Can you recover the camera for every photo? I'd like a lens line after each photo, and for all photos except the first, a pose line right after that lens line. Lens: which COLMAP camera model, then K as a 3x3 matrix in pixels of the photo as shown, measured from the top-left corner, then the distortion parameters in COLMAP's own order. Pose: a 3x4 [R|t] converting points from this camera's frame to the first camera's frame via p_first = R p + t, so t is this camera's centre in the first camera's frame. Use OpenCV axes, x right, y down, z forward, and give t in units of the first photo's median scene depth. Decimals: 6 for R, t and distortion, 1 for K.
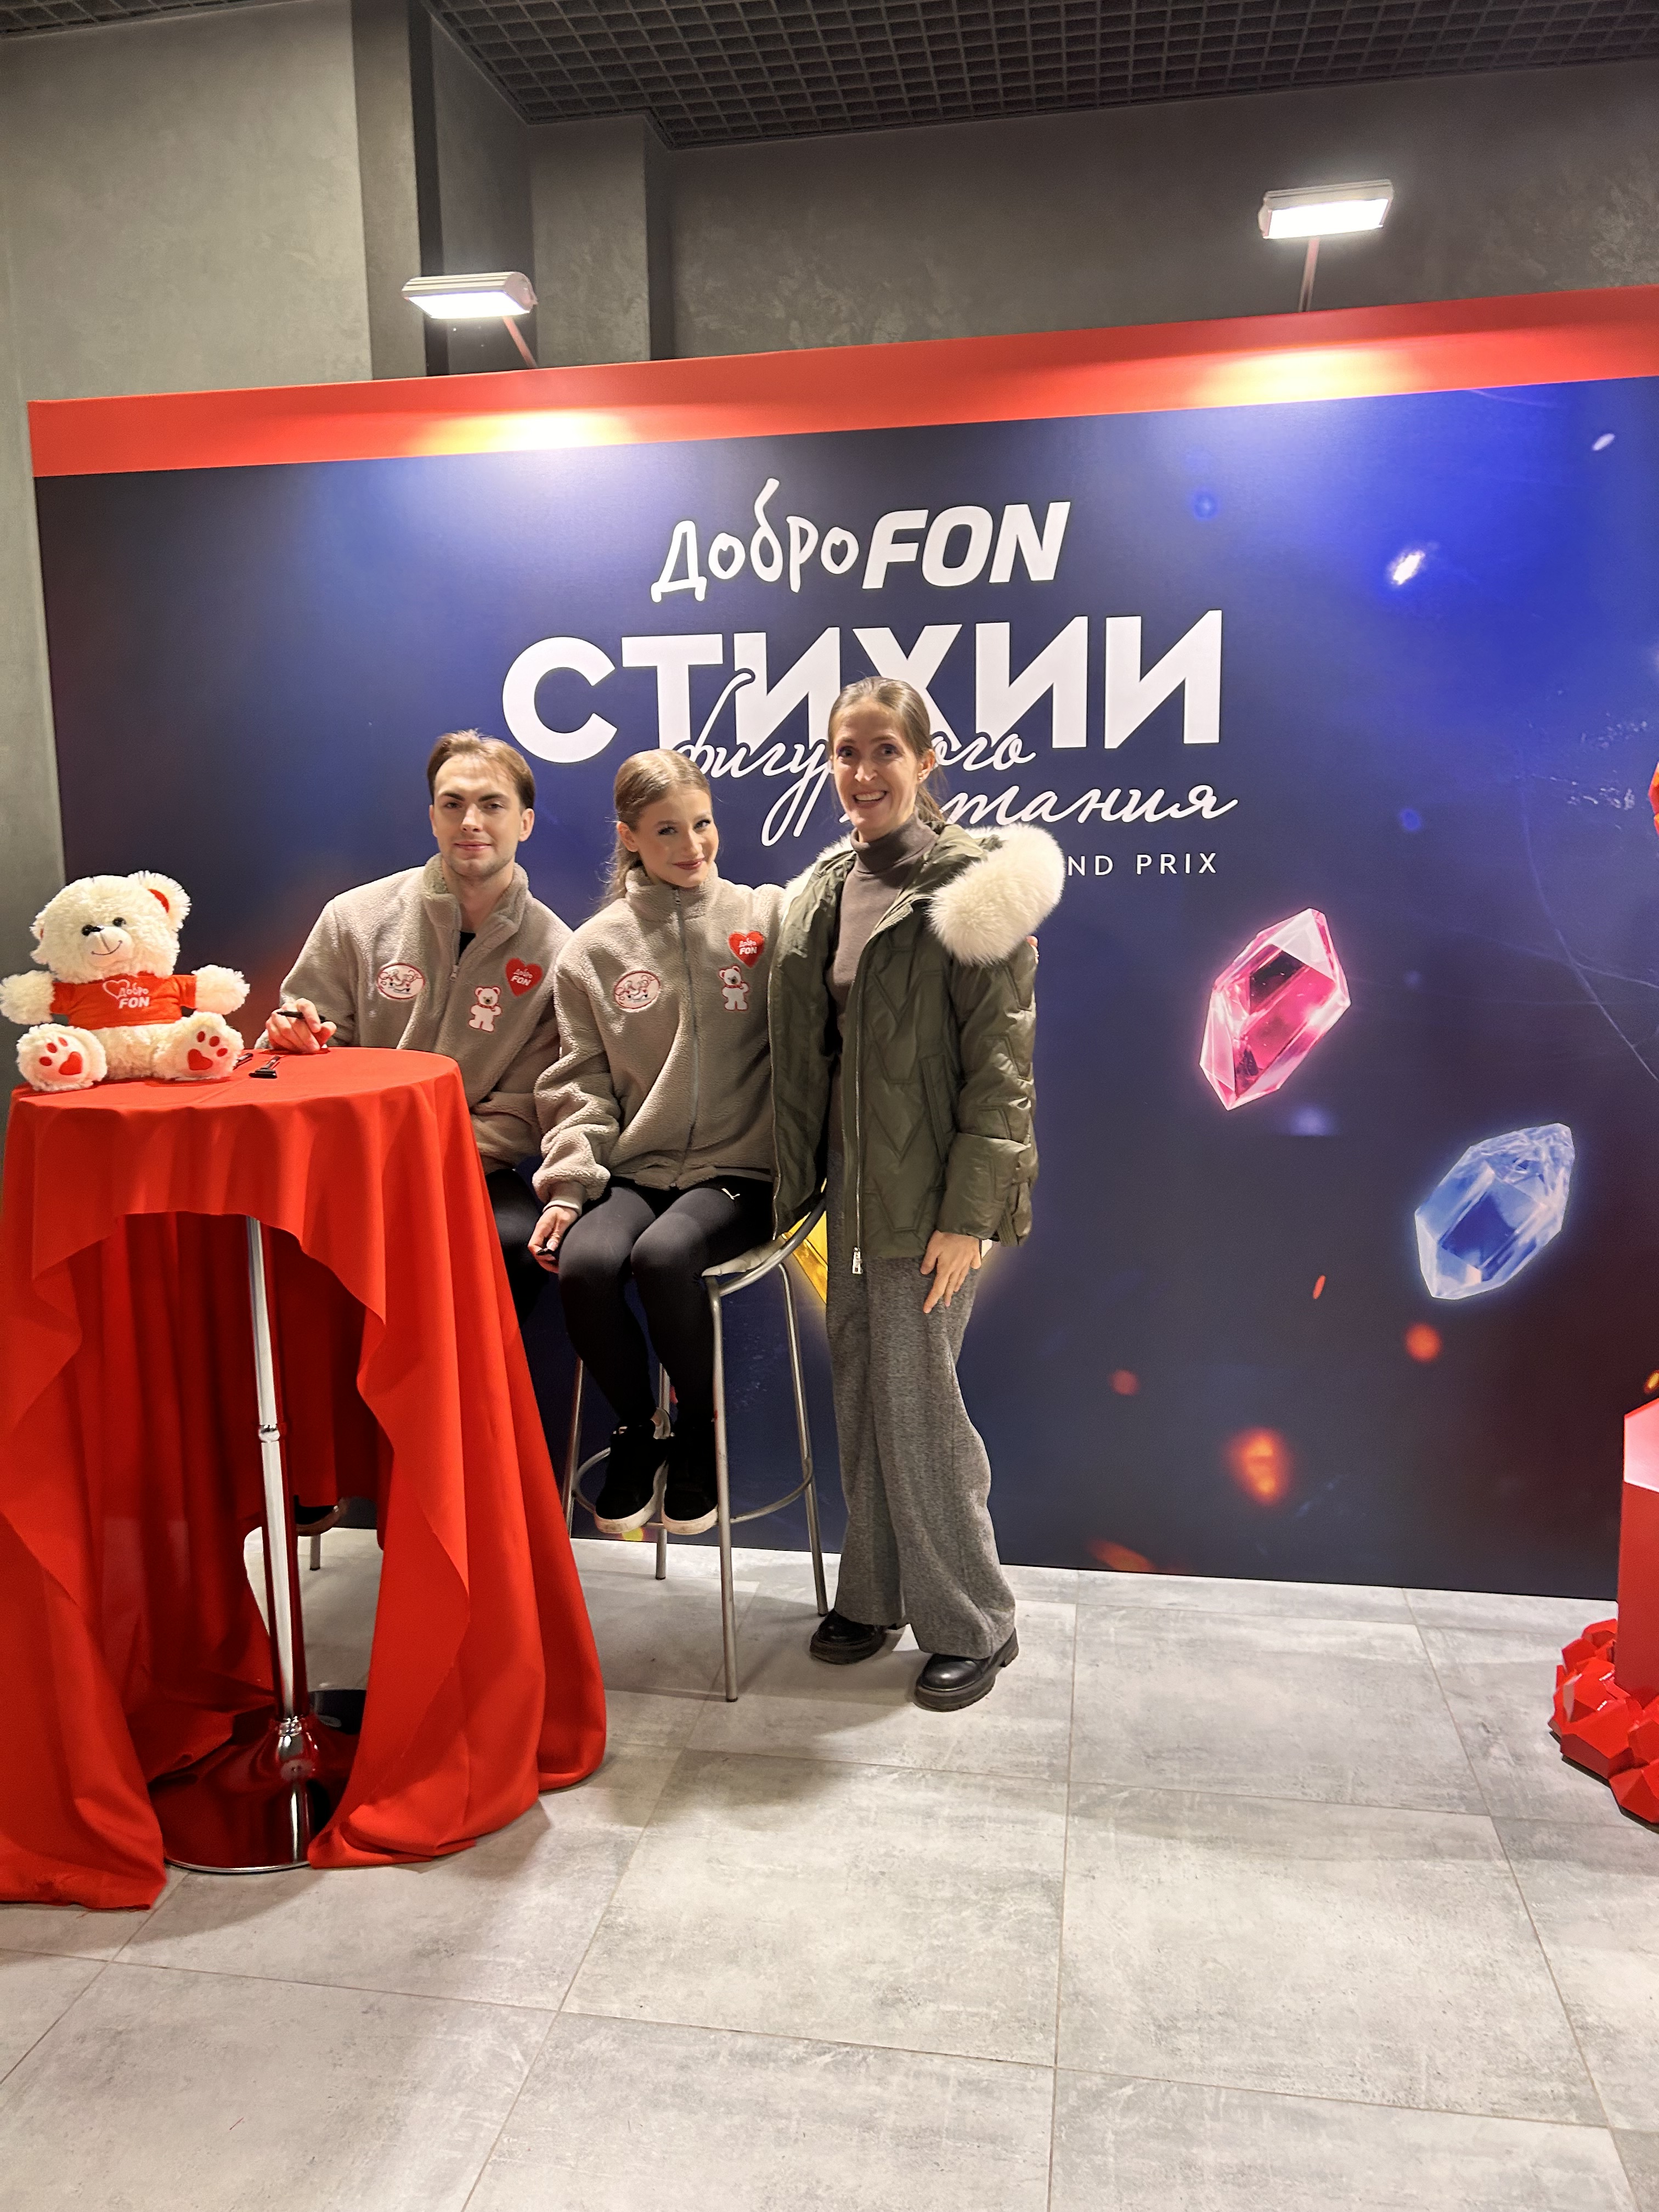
lens RADIAL K [[1552.0, 0, 830.5], [0, 1552.0, 1058.9], [0, 0, 1]] dist [0.028294, -0.040935]
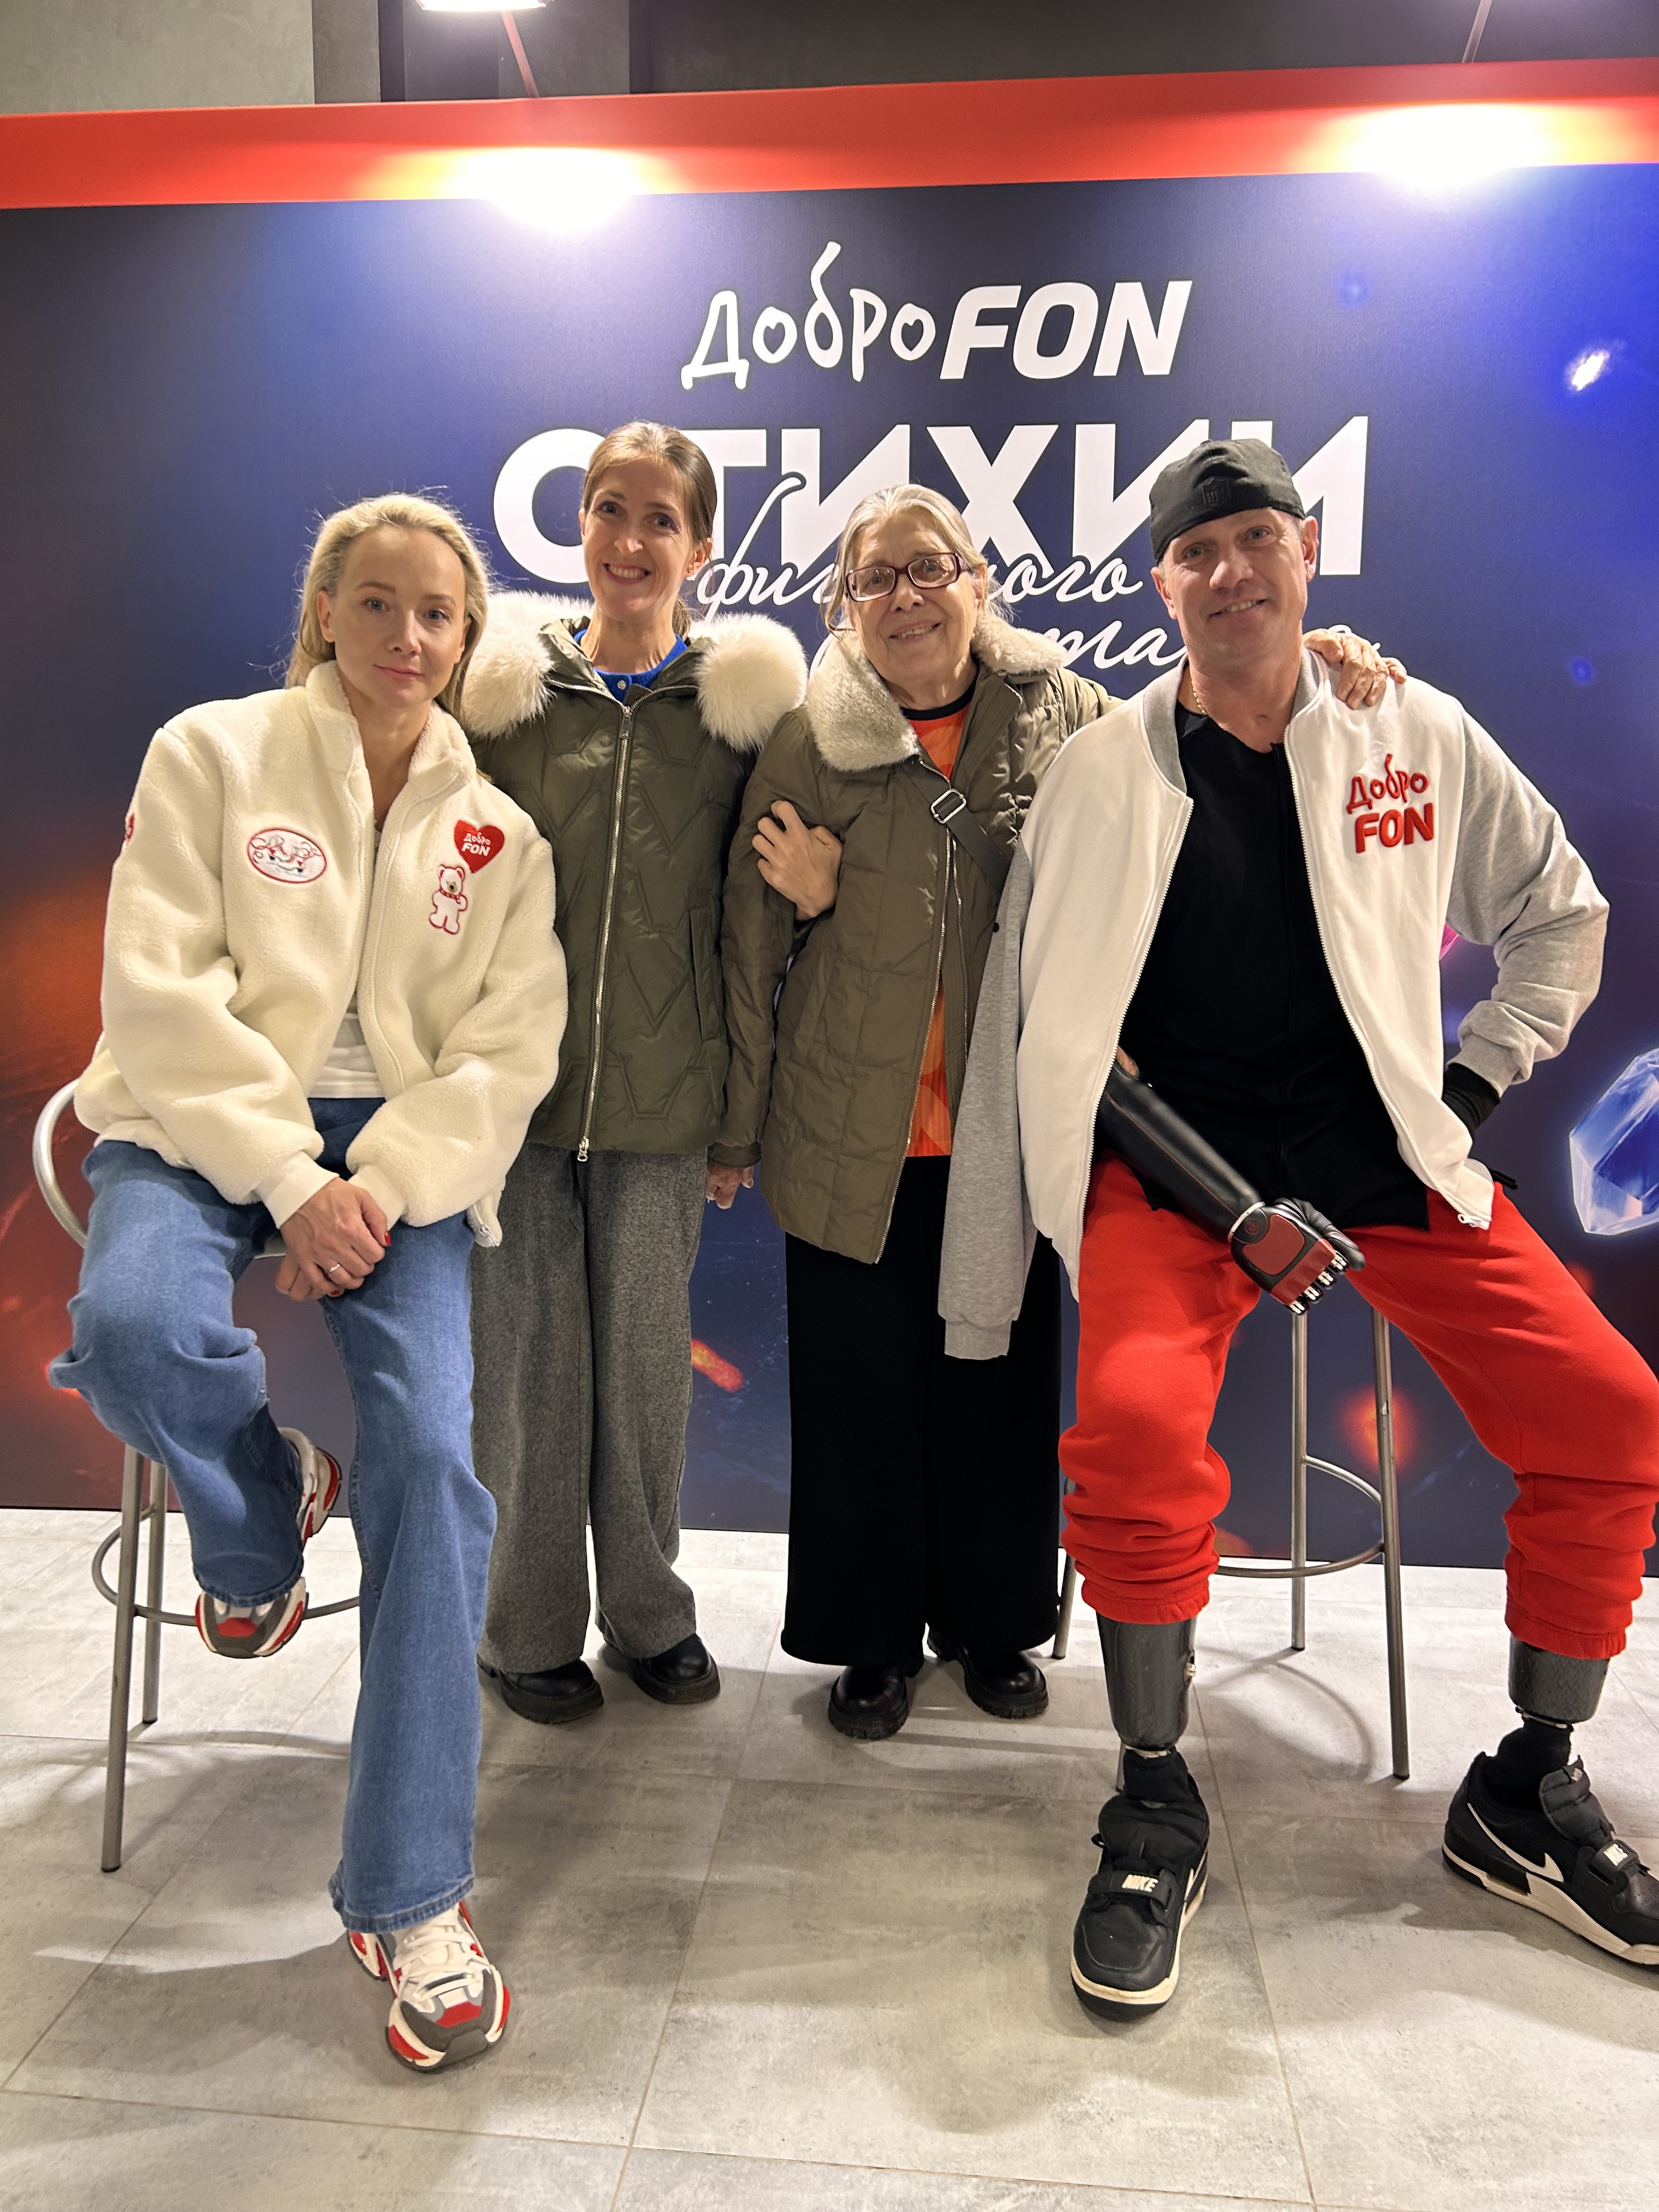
lens RADIAL K [[1552.0, 0, 830.5], [0, 1552.0, 1058.9], [0, 0, 1]] dist [0.028294, -0.040935]
pose [[0.996902, 0.016452, 0.076911, -0.097090], [-0.016424, 0.999865, -0.000993, 0.064735], [-0.076917, -0.000273, 0.997037, 0.173969]]
